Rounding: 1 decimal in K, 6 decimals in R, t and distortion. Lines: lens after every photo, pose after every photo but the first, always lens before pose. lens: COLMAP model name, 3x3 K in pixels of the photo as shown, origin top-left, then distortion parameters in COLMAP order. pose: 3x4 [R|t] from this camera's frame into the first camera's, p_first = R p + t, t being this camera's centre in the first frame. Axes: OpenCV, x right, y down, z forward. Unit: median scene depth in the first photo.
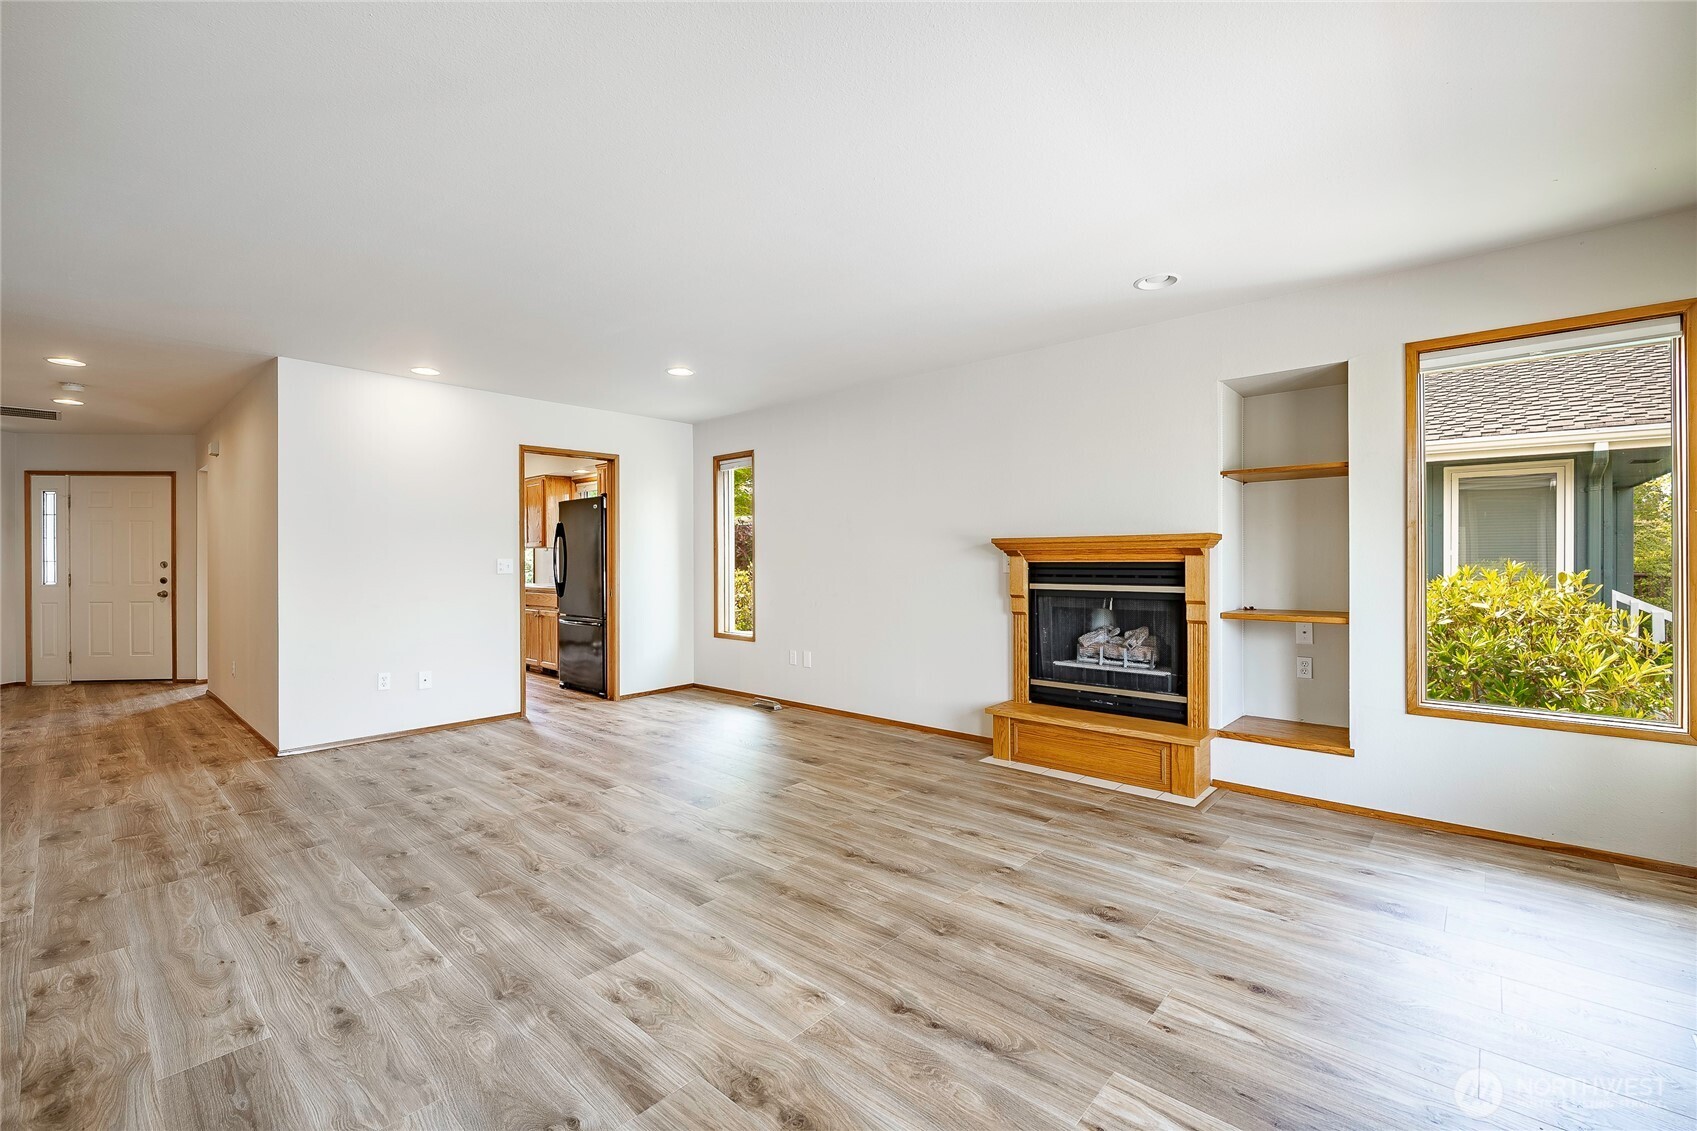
lens RADIAL K [[696.0, 0, 863.7], [0, 696.0, 565.8], [0, 0, 1]] dist [-0.010346, -0.001349]
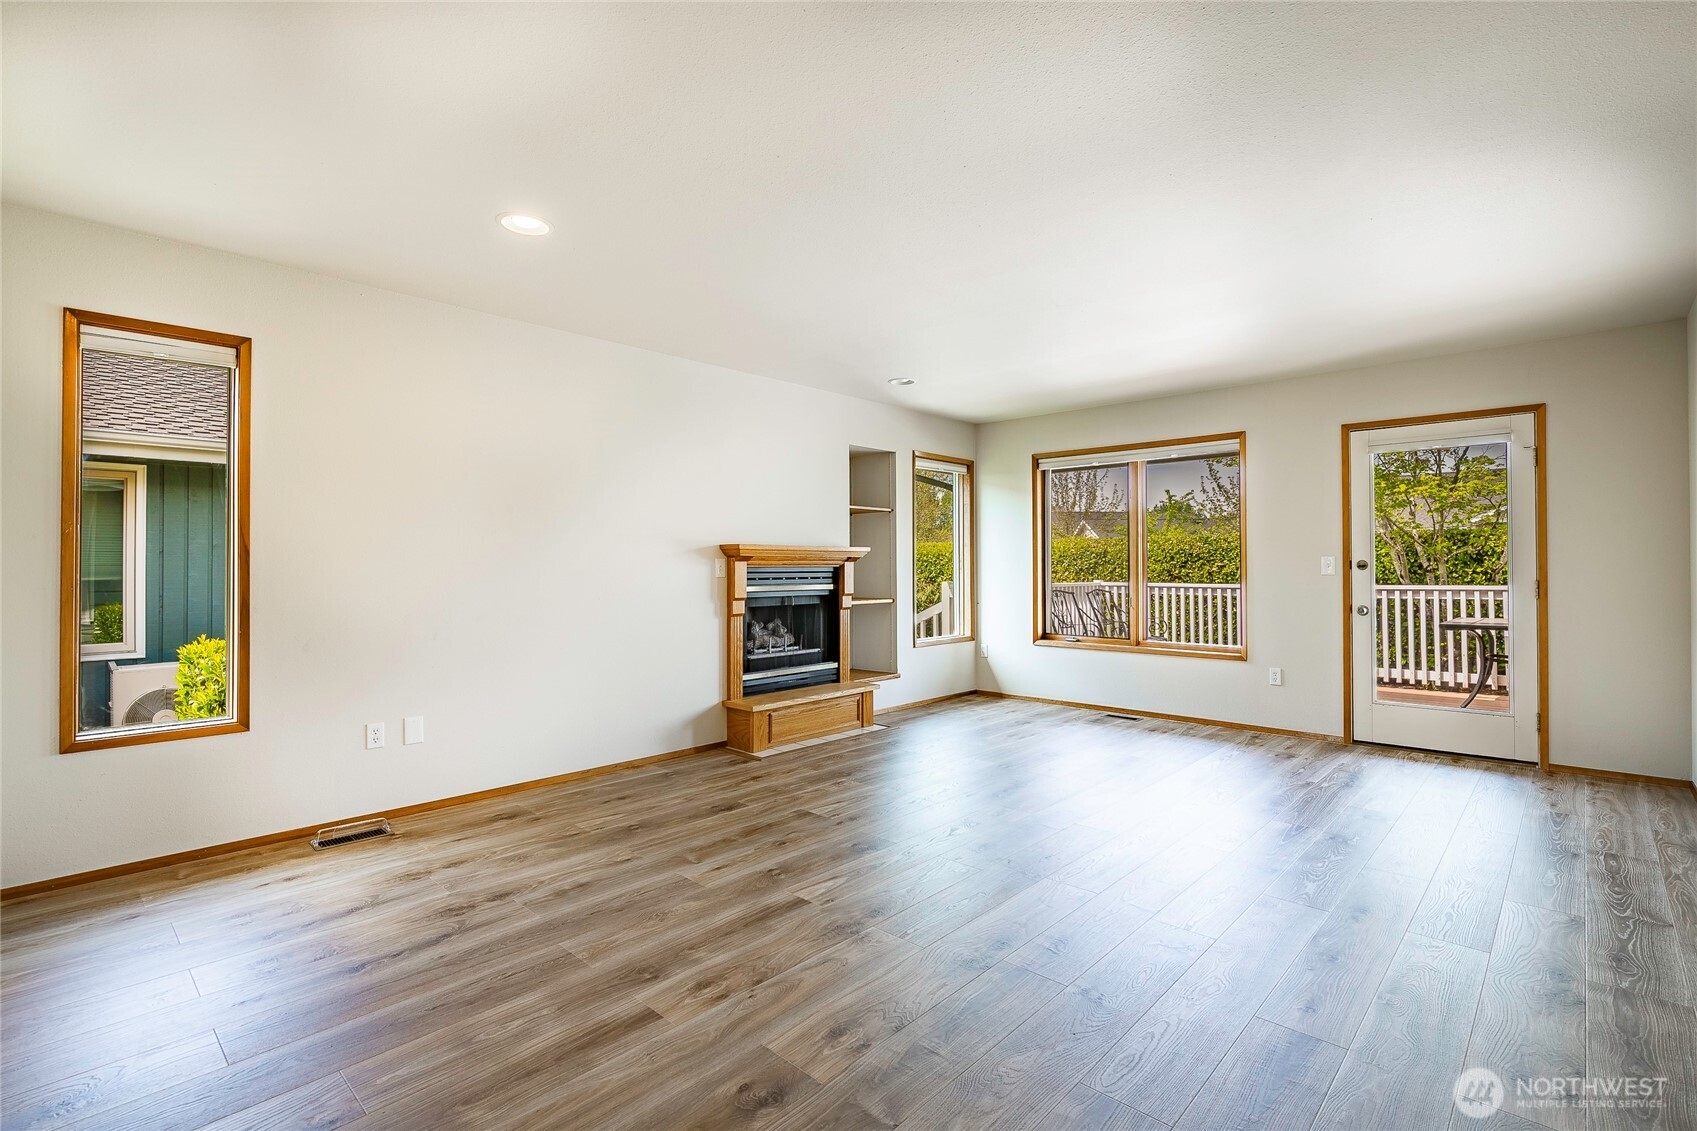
lens RADIAL K [[756.2, 0, 836.0], [0, 756.2, 565.6], [0, 0, 1]] dist [-0.002593, -0.000464]
pose [[0.075347, 0.001097, 0.997157, -1.378422], [0.005732, 0.999982, -0.001534, -0.008802], [-0.997141, 0.005831, 0.075339, 1.142012]]
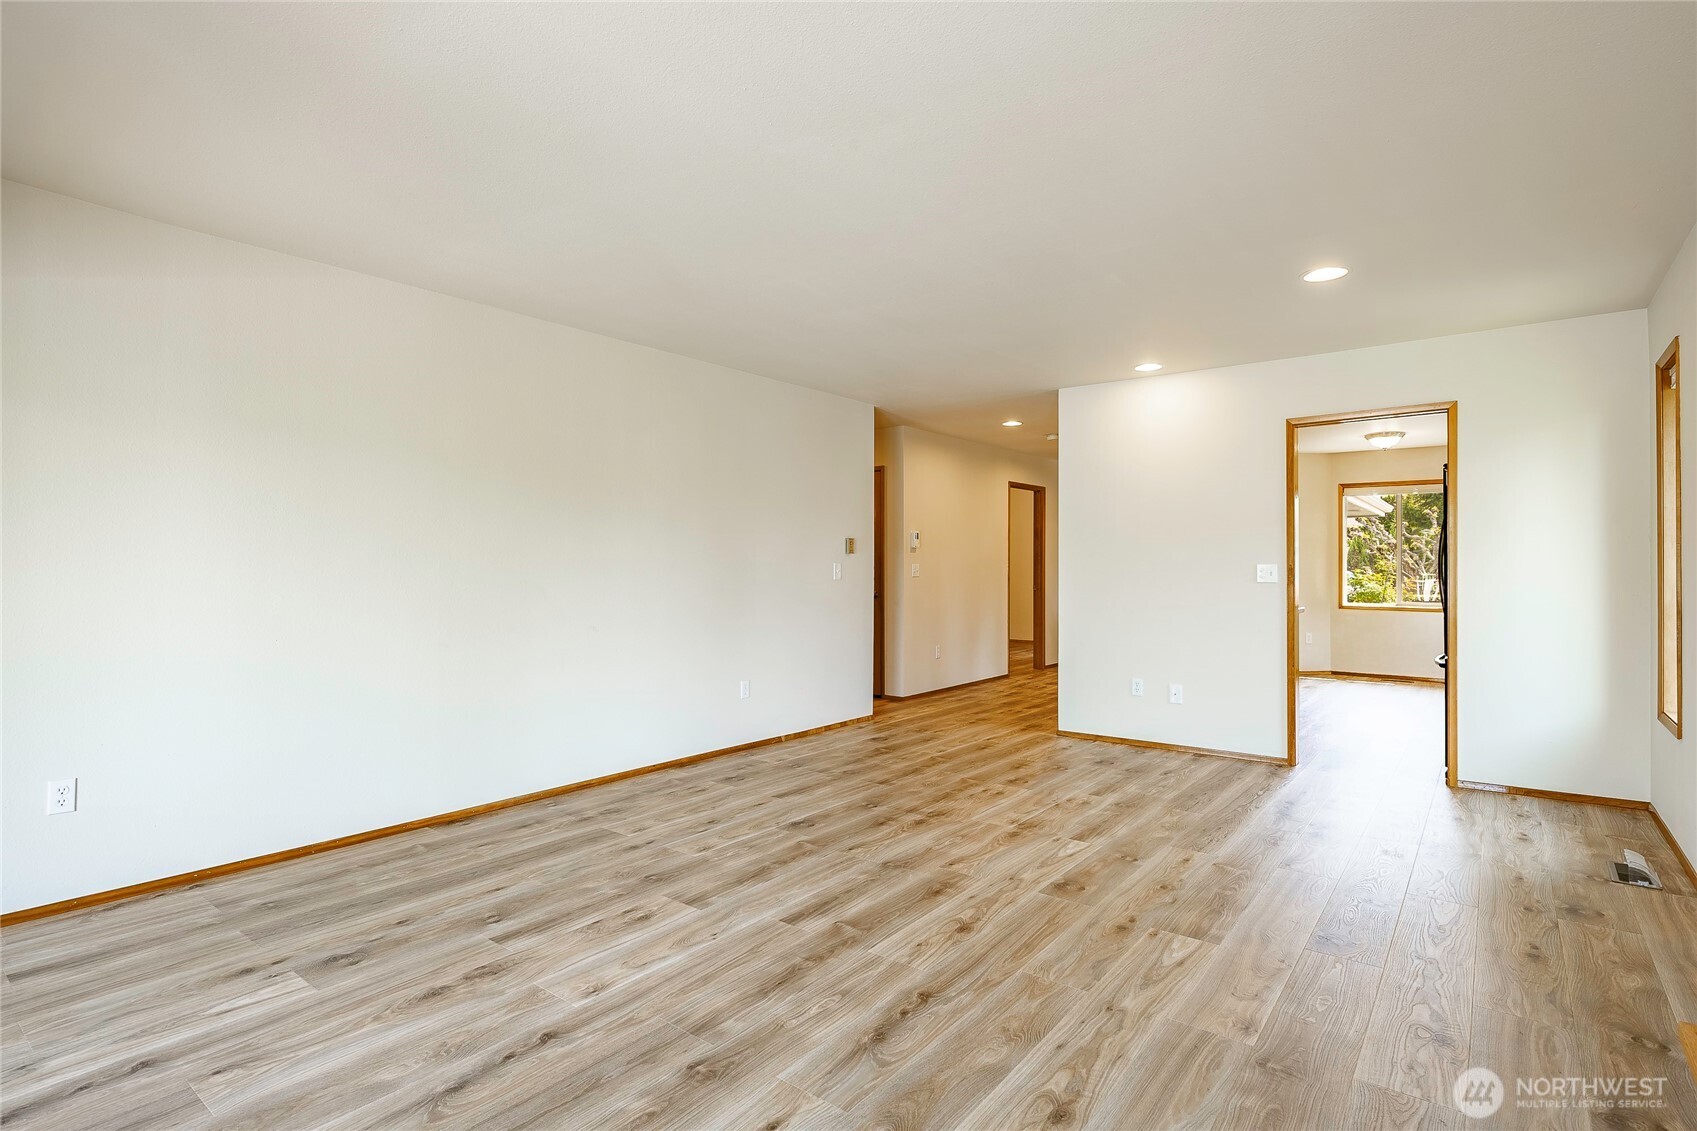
lens RADIAL K [[851.2, 0, 873.3], [0, 851.2, 548.9], [0, 0, 1]] dist [-0.000360, -0.001548]
pose [[0.074576, -0.013748, -0.997121, 0.794021], [-0.011714, 0.999824, -0.014662, -0.012082], [0.997147, 0.012774, 0.074402, 0.849825]]
